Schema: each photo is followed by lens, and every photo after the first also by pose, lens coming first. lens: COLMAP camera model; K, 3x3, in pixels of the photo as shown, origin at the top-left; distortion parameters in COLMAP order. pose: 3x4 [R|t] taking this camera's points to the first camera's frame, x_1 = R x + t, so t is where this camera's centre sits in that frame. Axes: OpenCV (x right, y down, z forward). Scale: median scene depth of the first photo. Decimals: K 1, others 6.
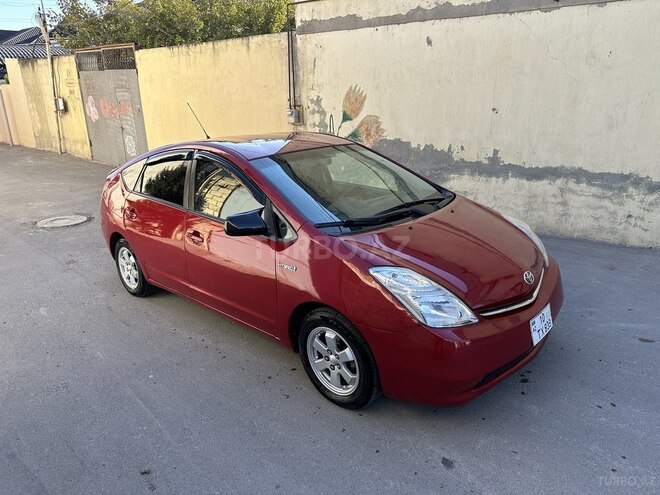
lens RADIAL K [[462.8, 0, 330.5], [0, 462.8, 244.4], [0, 0, 1]] dist [0.047320, -0.056773]
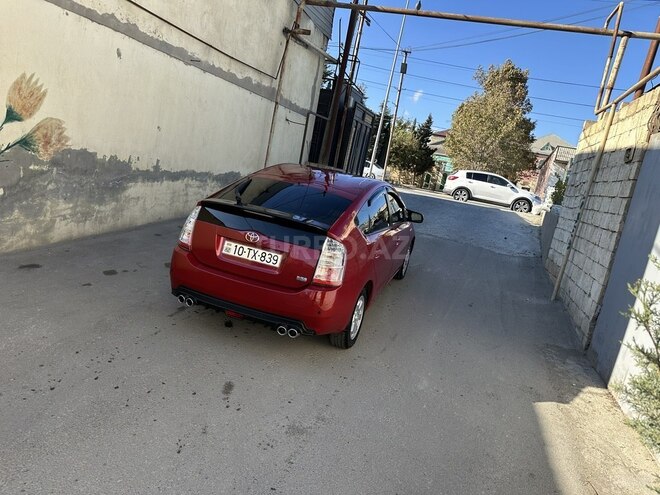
lens RADIAL K [[462.8, 0, 327.7], [0, 462.8, 242.6], [0, 0, 1]] dist [0.047320, -0.056773]
pose [[-0.400168, -0.226538, 0.888001, -0.901345], [0.114891, 0.948921, 0.293853, -0.283407], [-0.909211, 0.219614, -0.353701, 0.996839]]
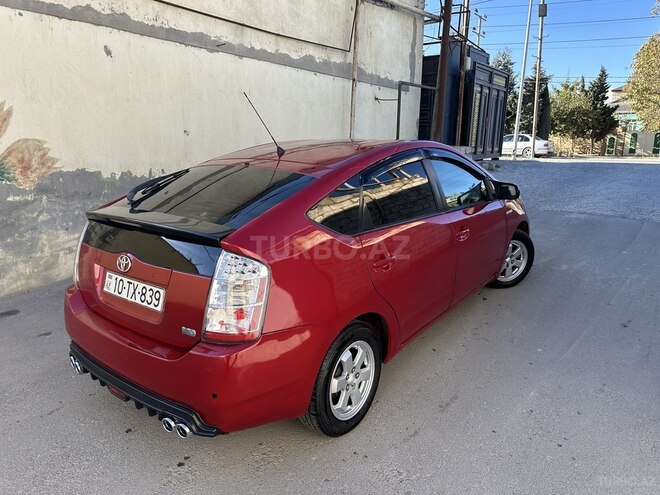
lens RADIAL K [[462.8, 0, 329.1], [0, 462.8, 244.0], [0, 0, 1]] dist [0.047320, -0.056773]
pose [[-0.084718, -0.203169, 0.975472, -0.689578], [0.311848, 0.924402, 0.219616, -0.167498], [-0.946347, 0.322804, -0.014956, 0.718057]]
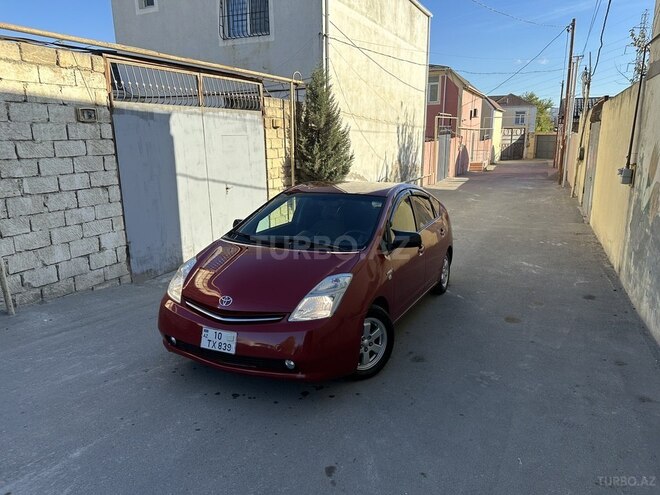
lens RADIAL K [[462.8, 0, 328.1], [0, 462.8, 249.1], [0, 0, 1]] dist [0.047320, -0.056773]
pose [[0.286924, 0.225426, -0.931052, 0.707268], [-0.297424, 0.944849, 0.137109, -0.138300], [0.910612, 0.237577, 0.338147, 0.341380]]
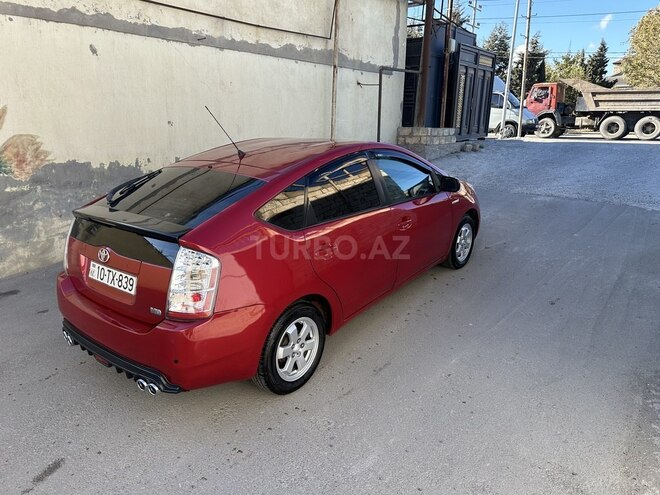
lens RADIAL K [[462.8, 0, 328.7], [0, 462.8, 244.2], [0, 0, 1]] dist [0.047320, -0.056773]
pose [[-0.084866, -0.255329, 0.963123, -0.765665], [0.314009, 0.910501, 0.269047, -0.185087], [-0.945620, 0.325262, 0.002905, 0.662330]]
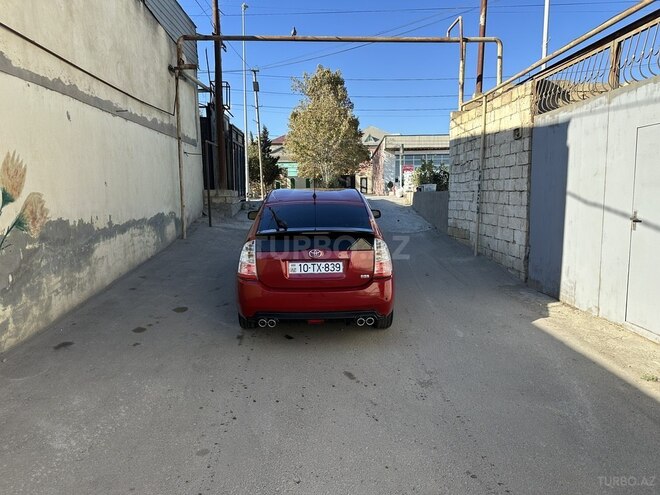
lens RADIAL K [[462.8, 0, 325.6], [0, 462.8, 247.2], [0, 0, 1]] dist [0.047320, -0.056773]
pose [[-0.693016, -0.077725, 0.716720, -0.843115], [0.246305, 0.908821, 0.336716, -0.368620], [-0.677541, 0.409881, -0.610684, 1.291910]]
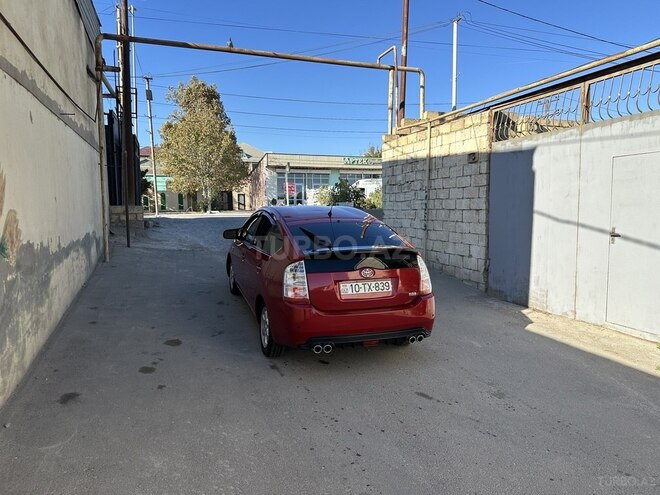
lens RADIAL K [[462.8, 0, 328.1], [0, 462.8, 248.3], [0, 0, 1]] dist [0.047320, -0.056773]
pose [[-0.873882, -0.037554, 0.484685, -0.605170], [0.164585, 0.915279, 0.367662, -0.423397], [-0.457429, 0.401065, -0.793665, 1.435849]]
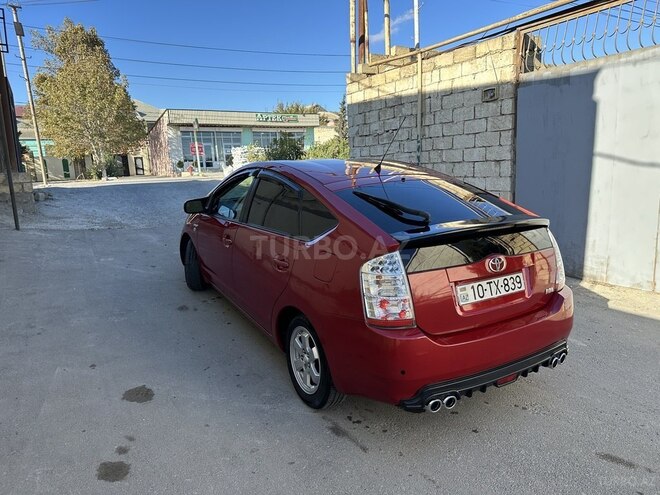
lens RADIAL K [[462.8, 0, 330.6], [0, 462.8, 250.3], [0, 0, 1]] dist [0.047320, -0.056773]
pose [[-0.955309, -0.015737, 0.295188, -0.301308], [0.132511, 0.869834, 0.475216, -0.352276], [-0.264243, 0.493094, -0.828875, 1.249306]]
